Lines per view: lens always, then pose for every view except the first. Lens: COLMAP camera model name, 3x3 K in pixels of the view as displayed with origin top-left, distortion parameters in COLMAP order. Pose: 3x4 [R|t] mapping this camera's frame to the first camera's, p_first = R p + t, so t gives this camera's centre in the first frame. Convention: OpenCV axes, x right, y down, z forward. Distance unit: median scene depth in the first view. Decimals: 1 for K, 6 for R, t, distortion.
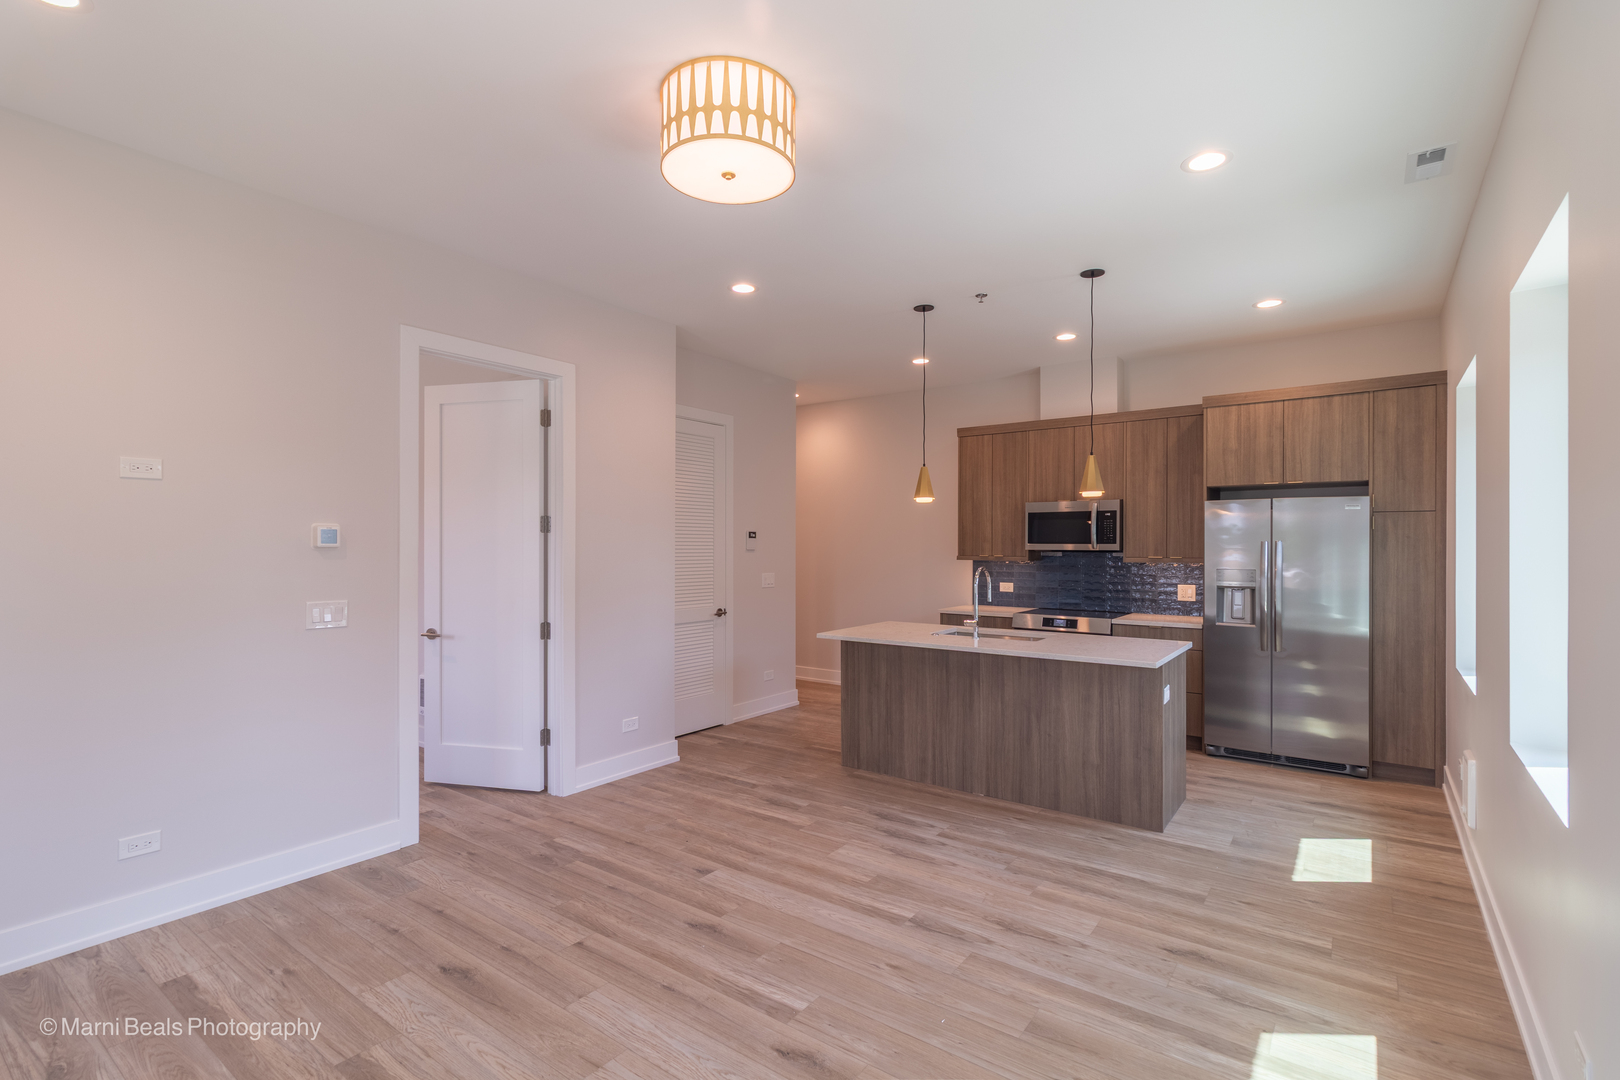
lens RADIAL K [[755.2, 0, 812.3], [0, 755.2, 536.7], [0, 0, 1]] dist [0.005228, 0.000804]
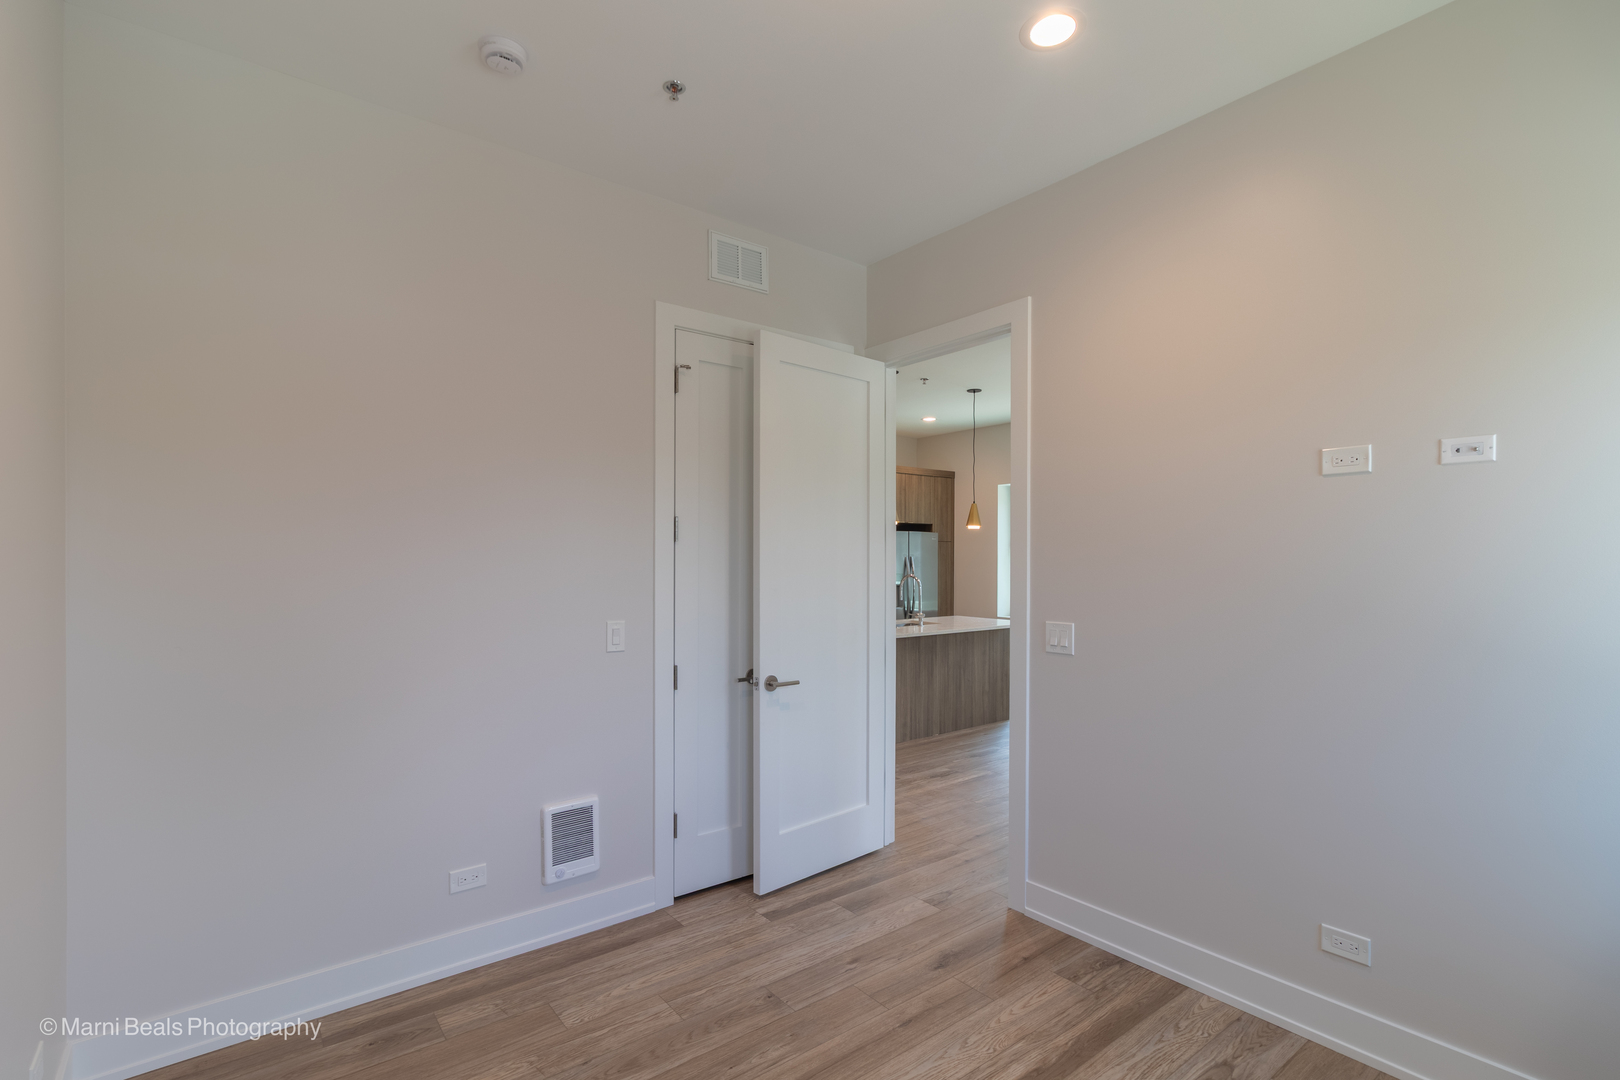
lens RADIAL K [[753.9, 0, 805.8], [0, 753.9, 556.6], [0, 0, 1]] dist [0.002104, 0.000195]
pose [[0.272259, 0.001377, 0.962223, -1.218829], [-0.010278, 0.999946, 0.001477, 0.007449], [-0.962169, -0.010292, 0.272259, 0.862558]]
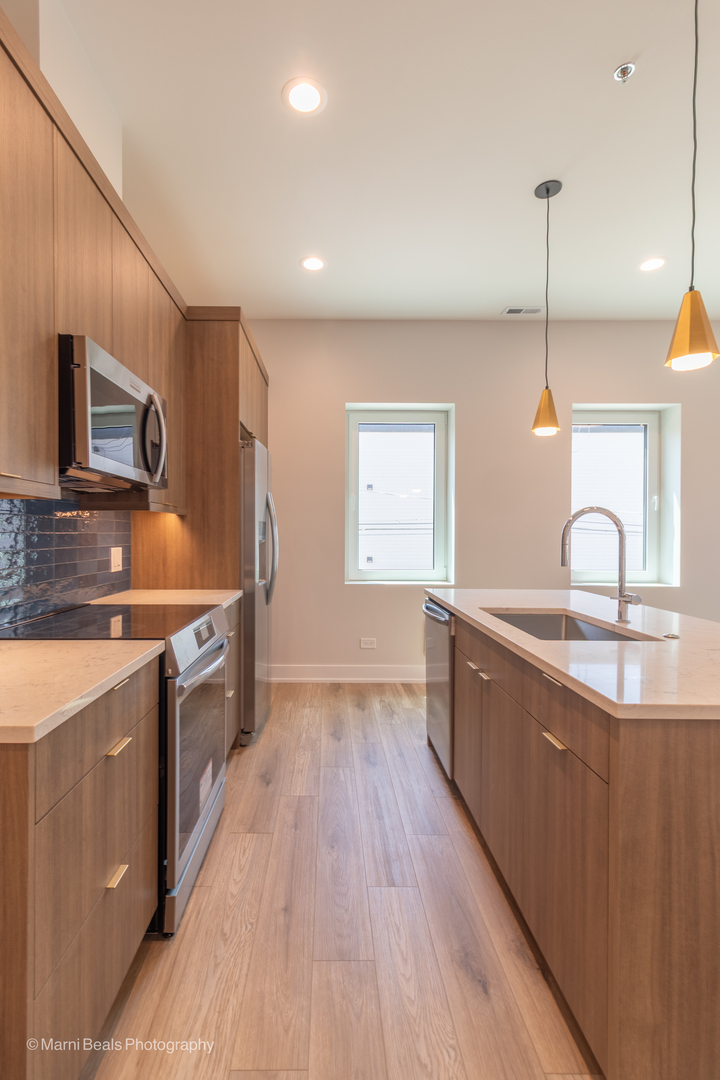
lens RADIAL K [[510.4, 0, 337.3], [0, 510.4, 538.7], [0, 0, 1]] dist [0.008133, -0.000340]
pose [[-0.598555, -0.009358, 0.801027, 0.021965], [-0.010337, 0.999939, 0.003958, 0.070308], [-0.801015, -0.005911, -0.598615, 1.499665]]
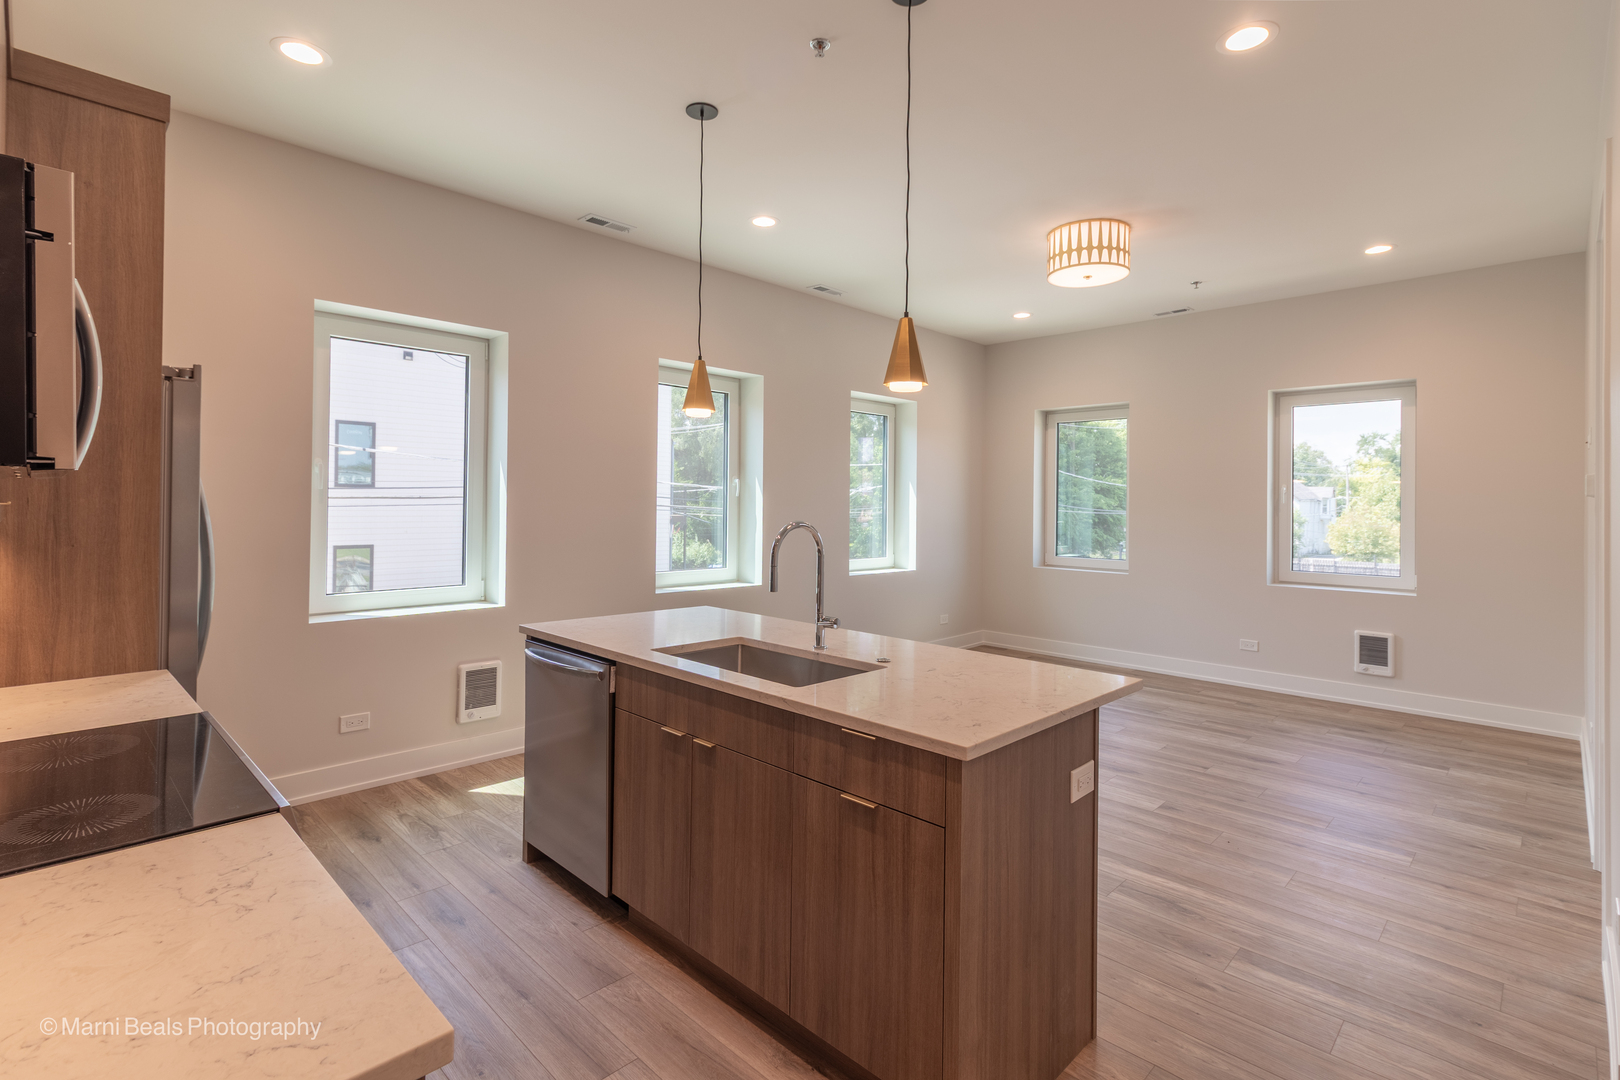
lens RADIAL K [[756.3, 0, 810.3], [0, 756.3, 496.7], [0, 0, 1]] dist [0.004726, 0.000385]
pose [[-0.989728, -0.009842, 0.142624, 0.151260], [-0.012446, 0.999772, -0.017379, 0.034041], [-0.142420, -0.018975, -0.989624, 1.623307]]
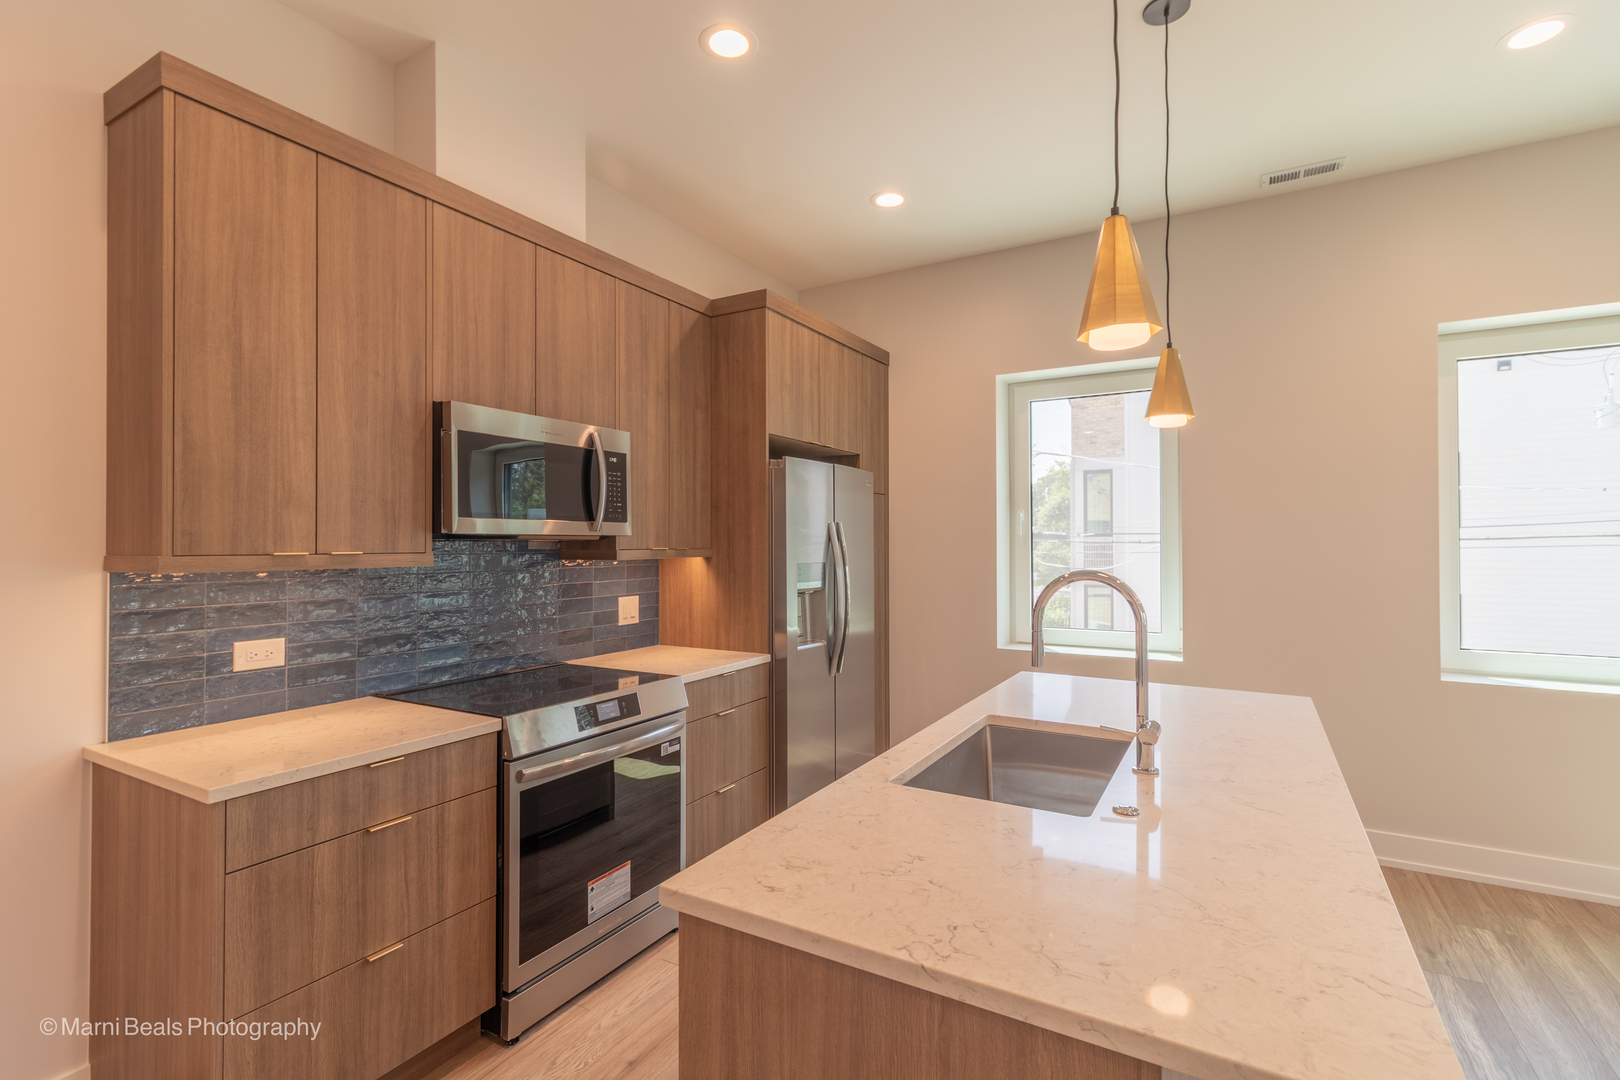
lens RADIAL K [[755.2, 0, 812.3], [0, 755.2, 536.7], [0, 0, 1]] dist [0.005228, 0.000804]
pose [[-0.108248, 0.007093, 0.994099, -0.126646], [-0.007120, 0.999943, -0.007910, 0.029145], [-0.994098, -0.007934, -0.108192, 1.242564]]
